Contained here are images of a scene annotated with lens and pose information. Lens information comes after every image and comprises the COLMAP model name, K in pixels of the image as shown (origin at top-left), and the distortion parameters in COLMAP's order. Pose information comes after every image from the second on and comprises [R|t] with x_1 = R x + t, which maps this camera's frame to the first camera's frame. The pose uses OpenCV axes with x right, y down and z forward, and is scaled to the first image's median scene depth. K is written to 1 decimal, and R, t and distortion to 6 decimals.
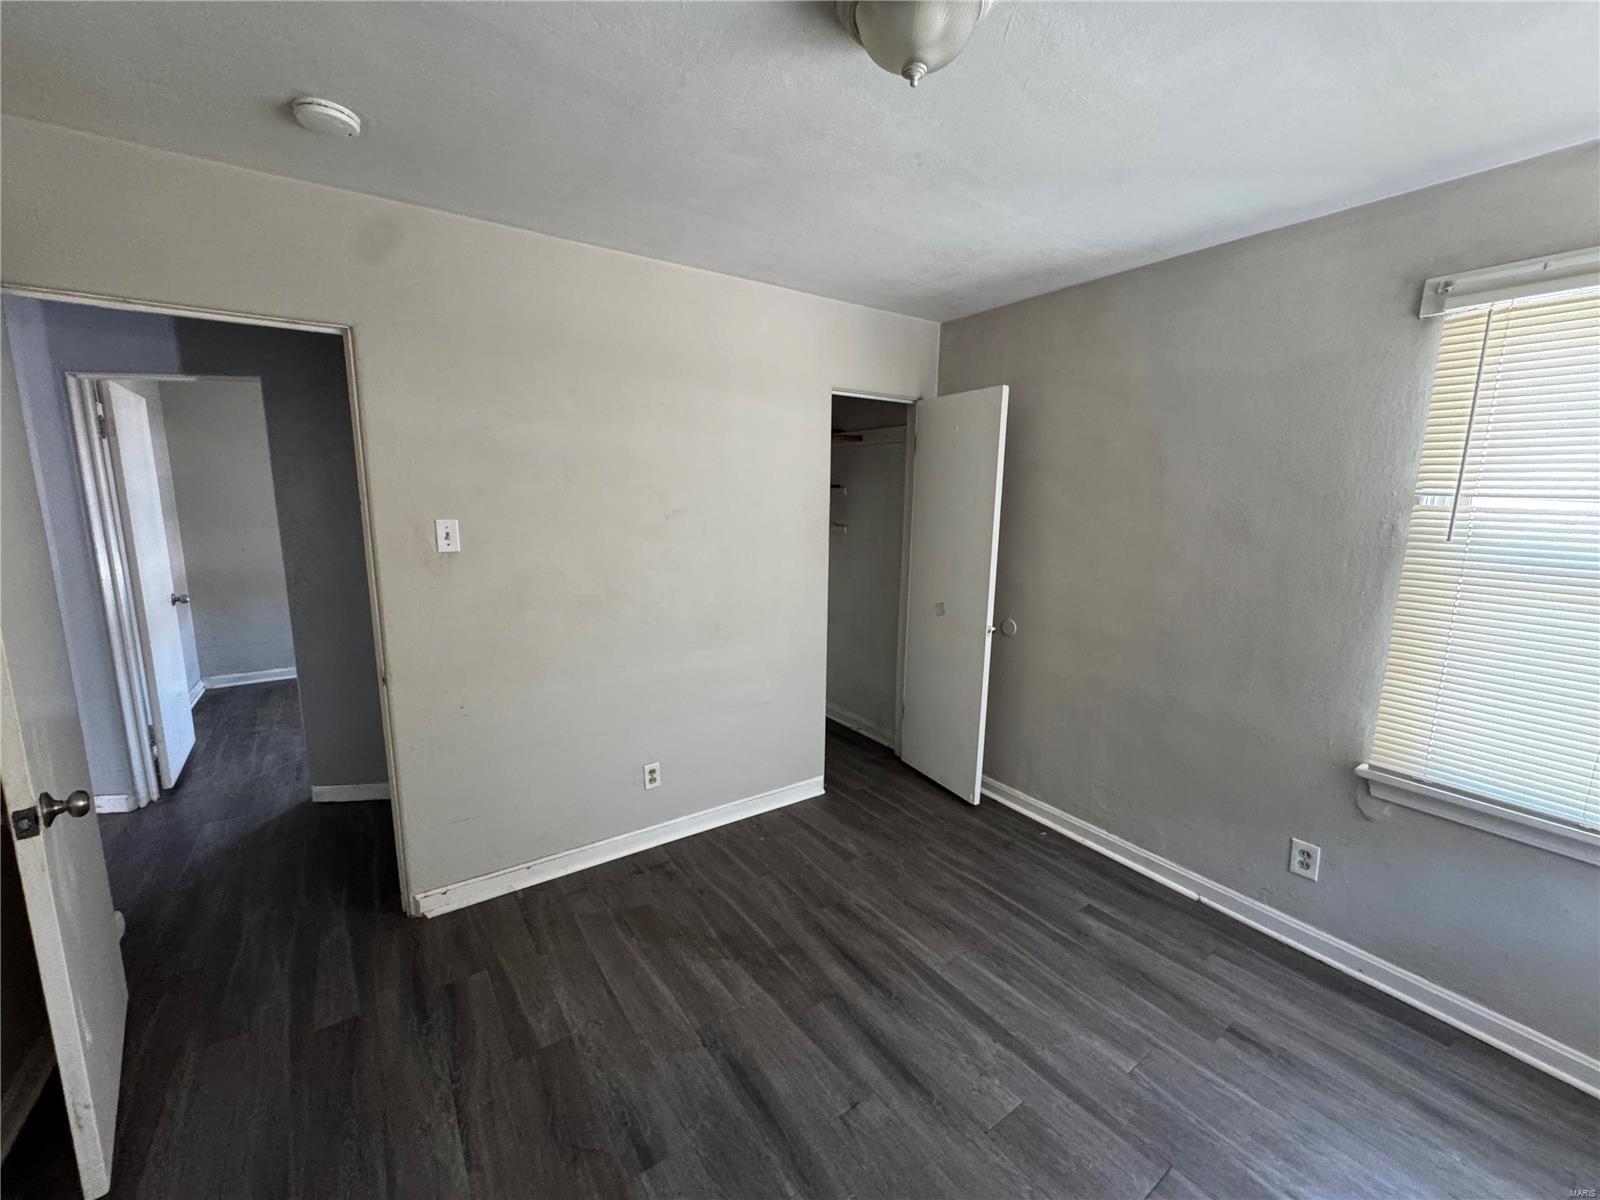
lens RADIAL K [[640.9, 0, 800.0], [0, 640.9, 600.0], [0, 0, 1]] dist [-0.007215, -0.000060]
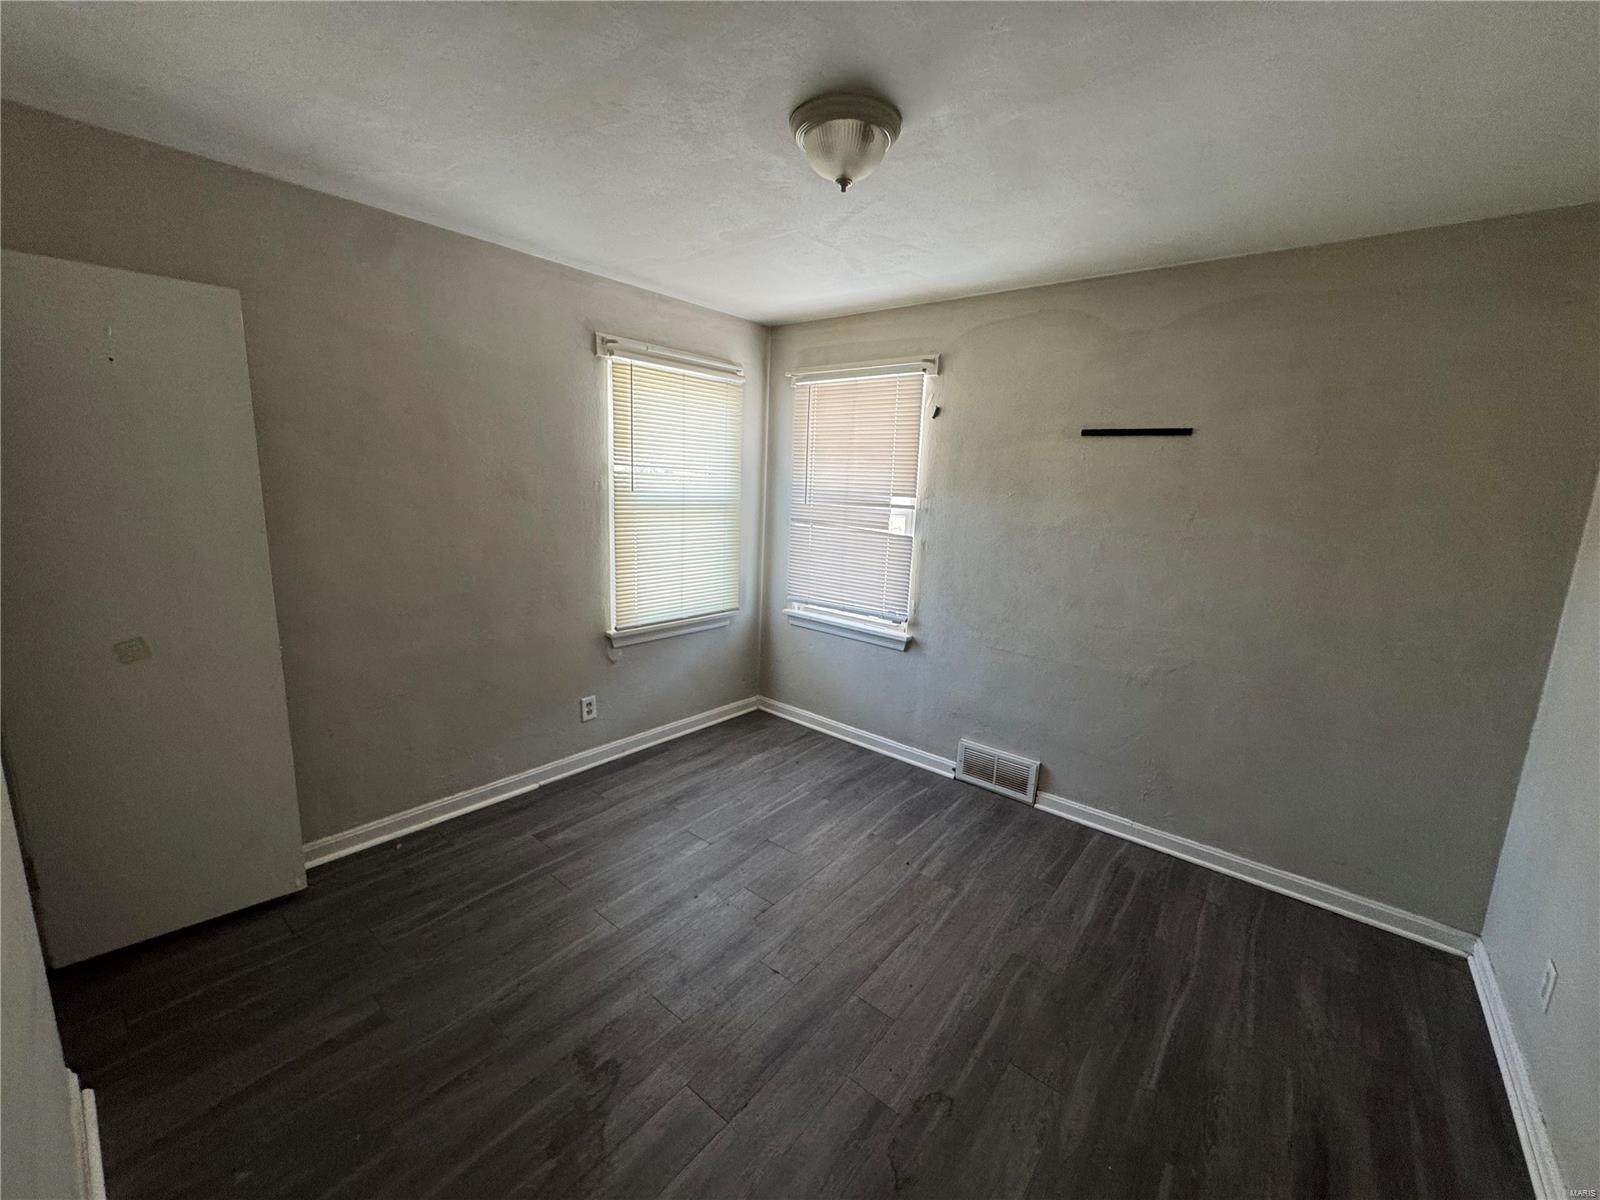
lens RADIAL K [[640.9, 0, 800.0], [0, 640.9, 600.0], [0, 0, 1]] dist [-0.007215, -0.000060]
pose [[-0.277890, -0.203632, 0.938782, -0.684166], [0.117046, 0.962814, 0.243492, -0.142362], [-0.953455, 0.177545, -0.243723, 0.818584]]
